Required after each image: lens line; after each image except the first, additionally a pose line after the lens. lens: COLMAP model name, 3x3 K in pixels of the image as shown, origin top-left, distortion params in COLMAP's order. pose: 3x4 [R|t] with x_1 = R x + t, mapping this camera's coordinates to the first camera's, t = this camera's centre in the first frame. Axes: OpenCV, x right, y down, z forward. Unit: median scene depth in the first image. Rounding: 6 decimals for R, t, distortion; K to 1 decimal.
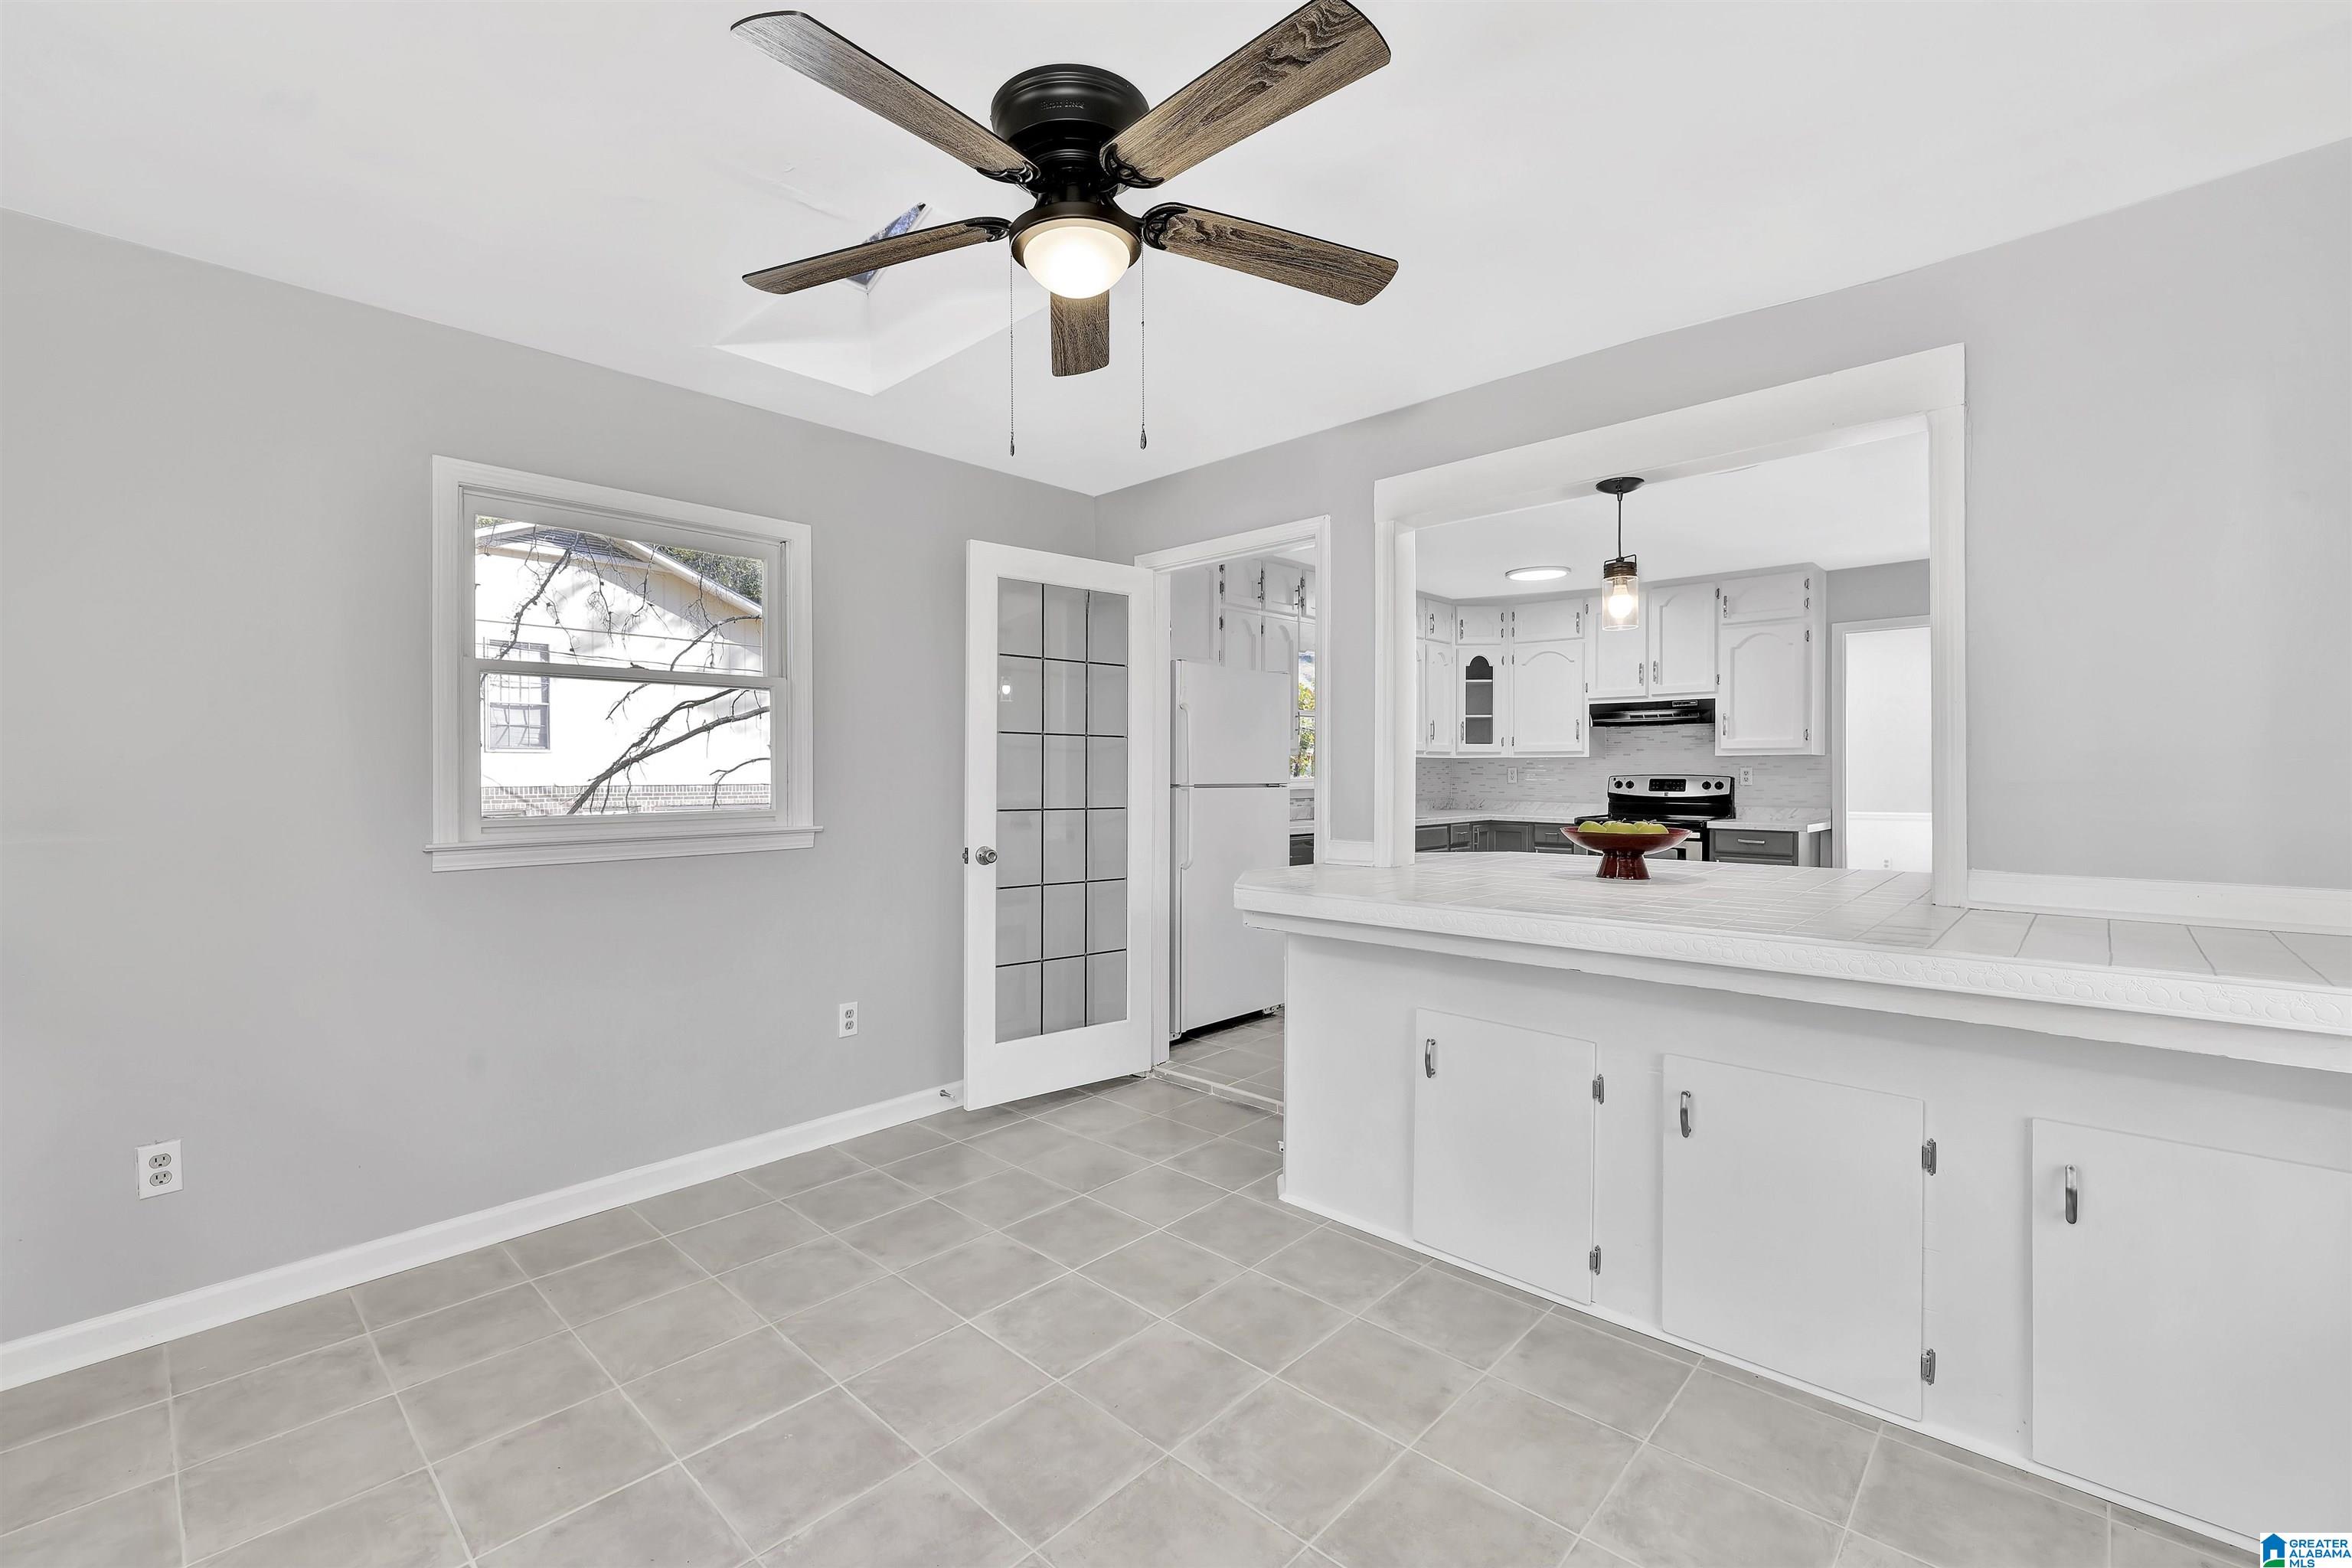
lens RADIAL K [[1012.7, 0, 1178.8], [0, 1012.7, 790.0], [0, 0, 1]] dist [0.012776, 0.000461]
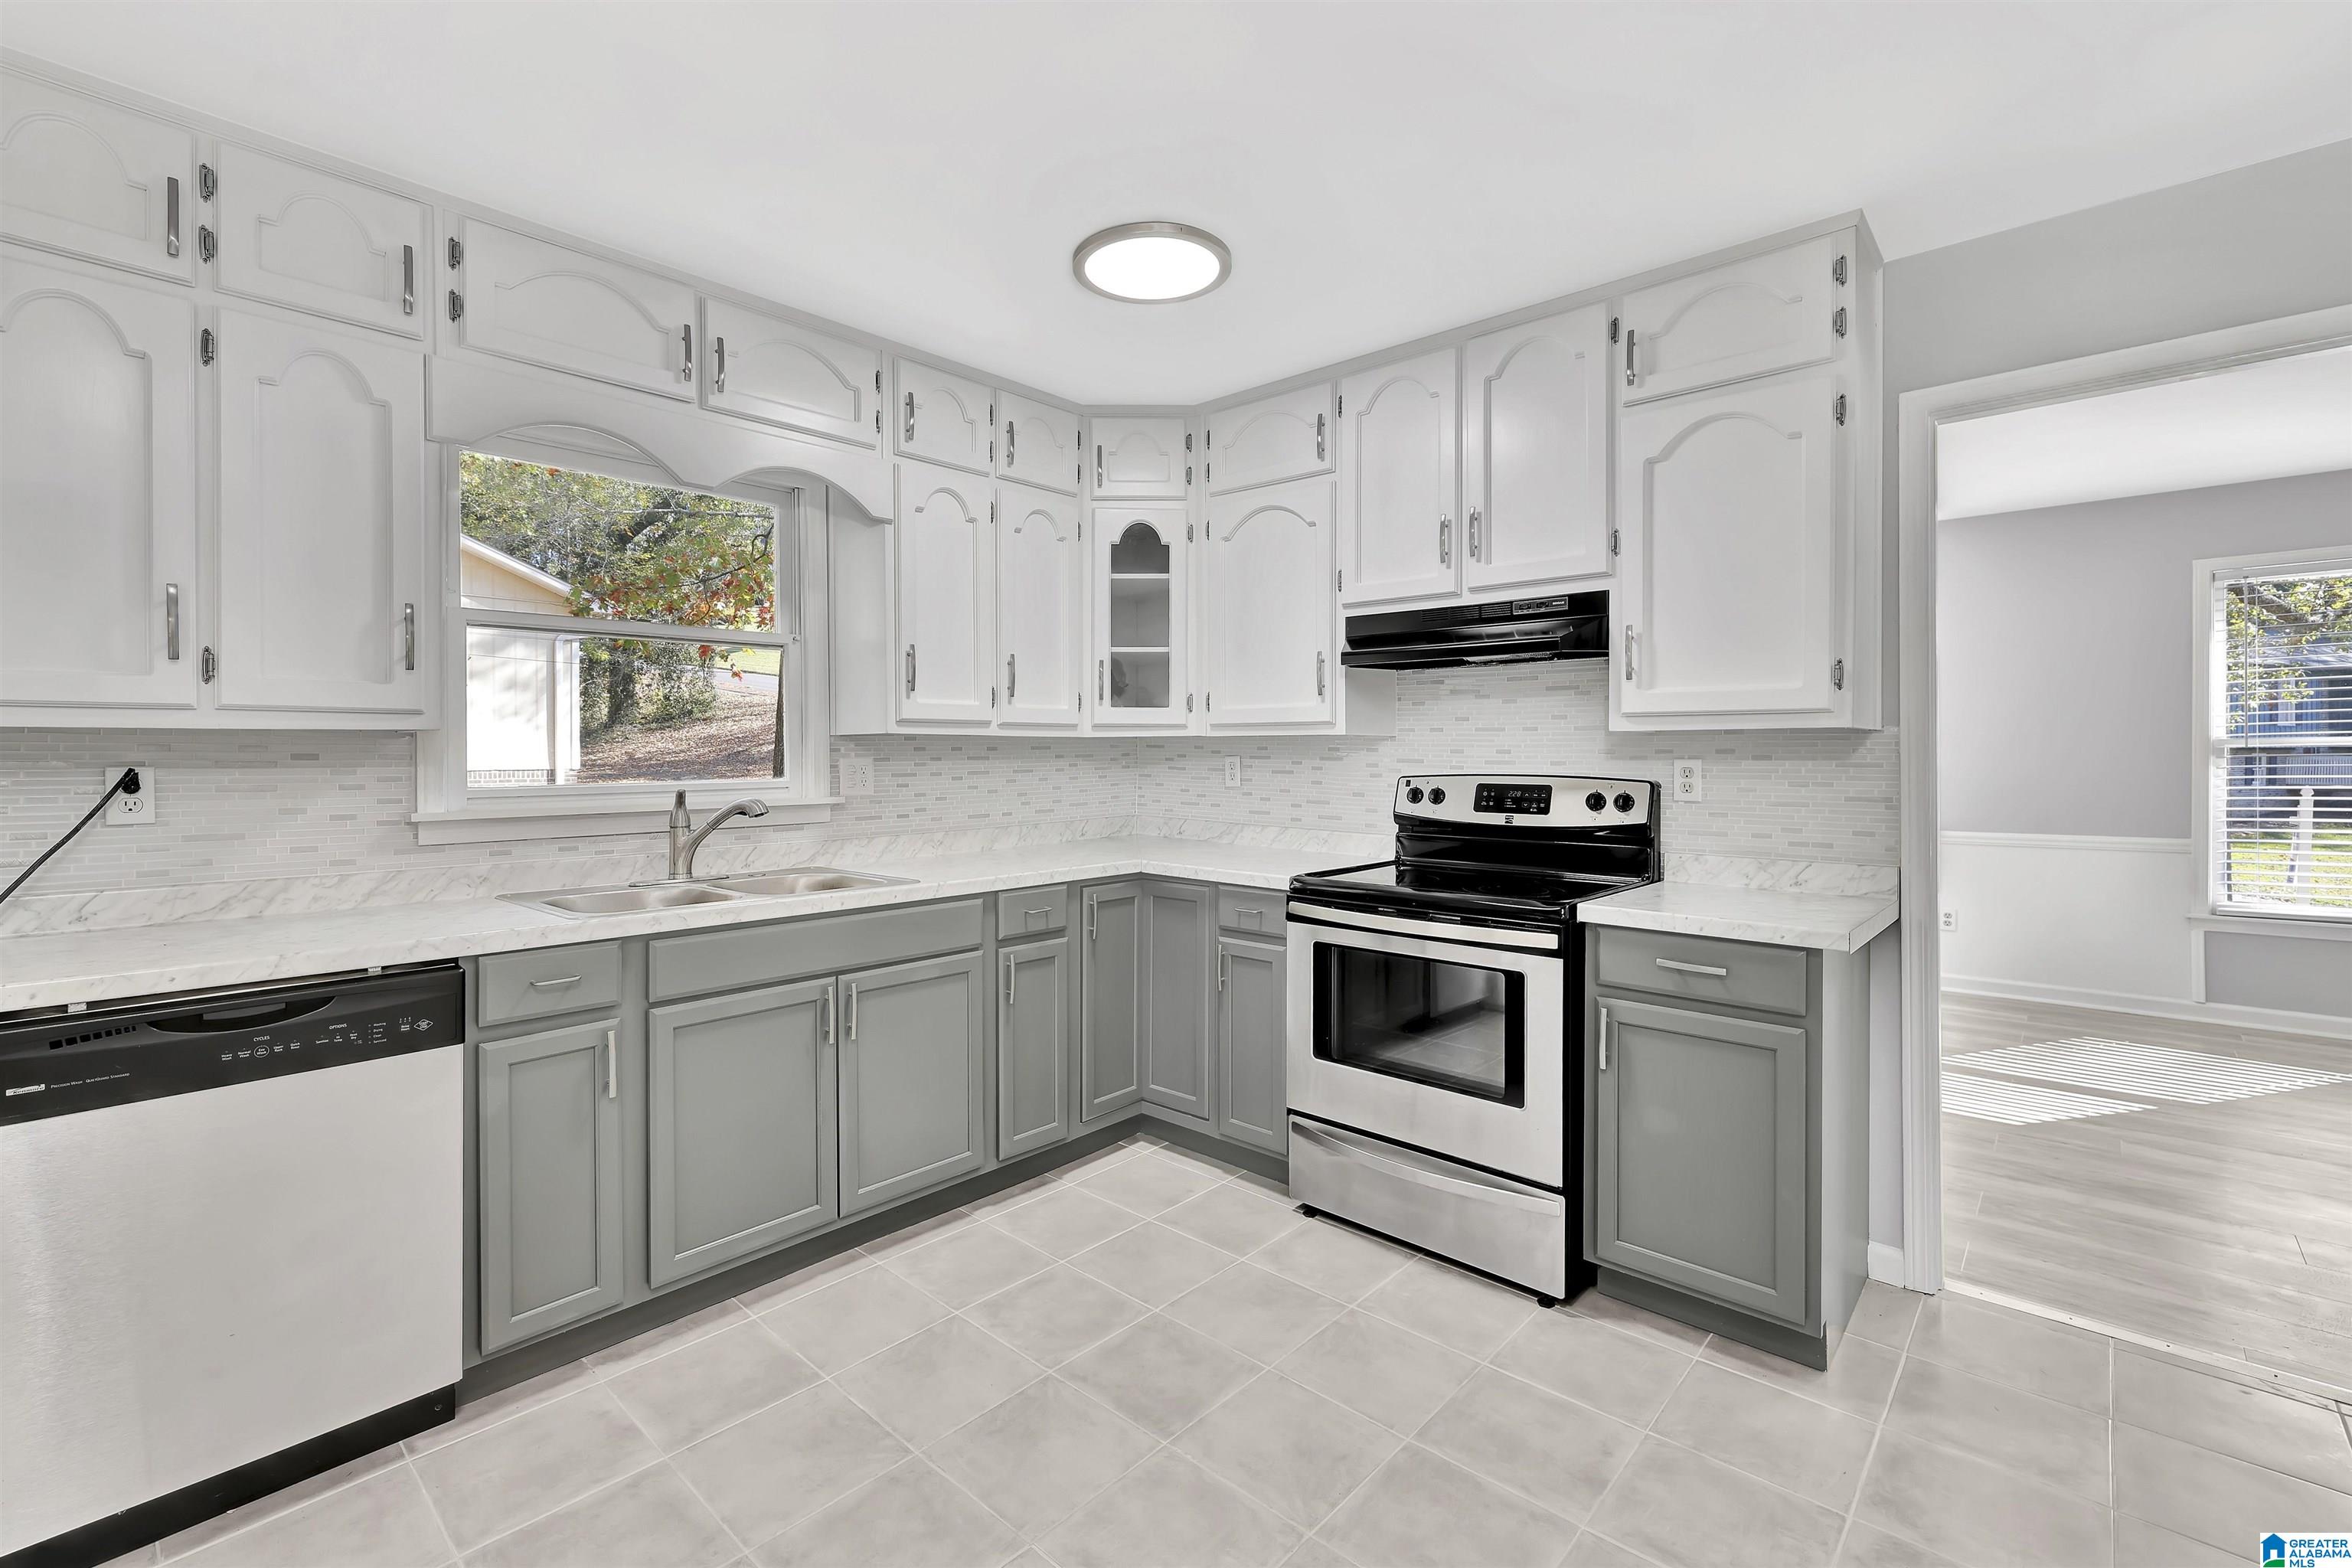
lens RADIAL K [[1012.7, 0, 1172.6], [0, 1012.7, 762.1], [0, 0, 1]] dist [0.012776, 0.000461]
pose [[0.999882, -0.004771, -0.014613, 0.340966], [0.004724, 0.999983, -0.003275, -0.019723], [0.014628, 0.003206, 0.999888, 0.562203]]
